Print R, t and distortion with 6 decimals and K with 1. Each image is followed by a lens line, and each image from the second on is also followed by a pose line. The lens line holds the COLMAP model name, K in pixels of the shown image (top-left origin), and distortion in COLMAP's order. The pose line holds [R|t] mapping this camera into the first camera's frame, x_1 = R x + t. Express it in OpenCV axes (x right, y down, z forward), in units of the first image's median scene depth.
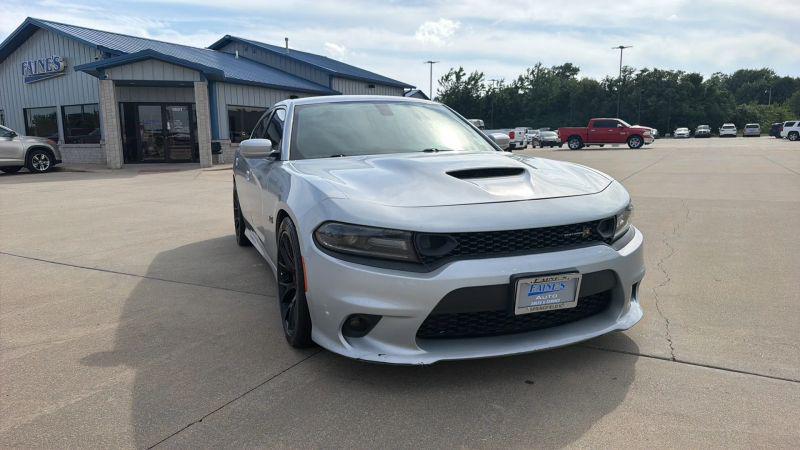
lens RADIAL K [[537.3, 0, 383.8], [0, 537.3, 229.6], [0, 0, 1]] dist [0.054850, -0.070456]
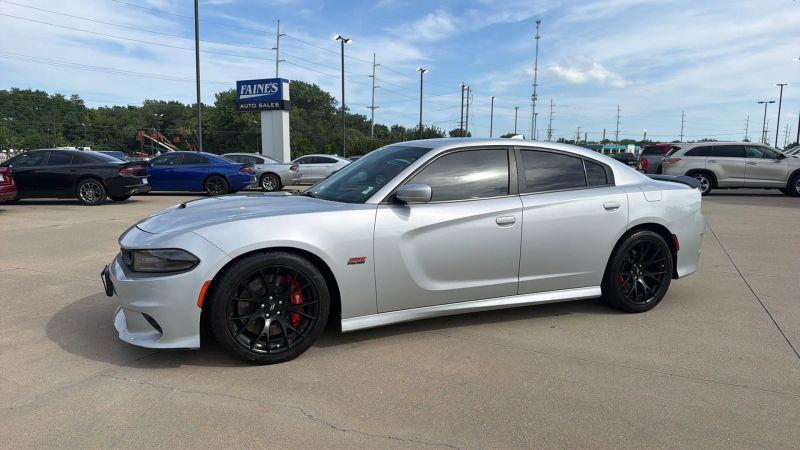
lens RADIAL K [[537.3, 0, 395.4], [0, 537.3, 234.2], [0, 0, 1]] dist [0.054850, -0.070456]
pose [[0.069780, 0.158499, -0.984890, 1.243348], [-0.175071, 0.973919, 0.144330, -0.257319], [0.982080, 0.162355, 0.095708, 1.068194]]
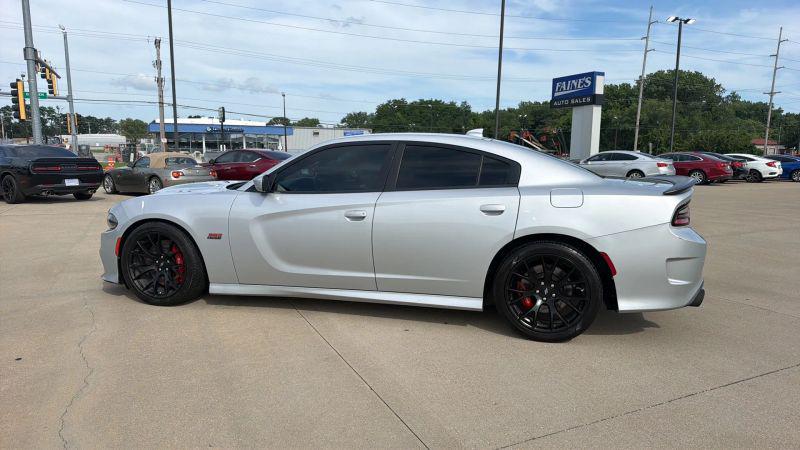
lens RADIAL K [[537.3, 0, 395.6], [0, 537.3, 234.9], [0, 0, 1]] dist [0.054850, -0.070456]
pose [[-0.561321, 0.138359, -0.815951, 1.041603], [-0.135711, 0.957192, 0.255669, -0.420093], [0.816395, 0.254246, -0.518515, 2.039307]]
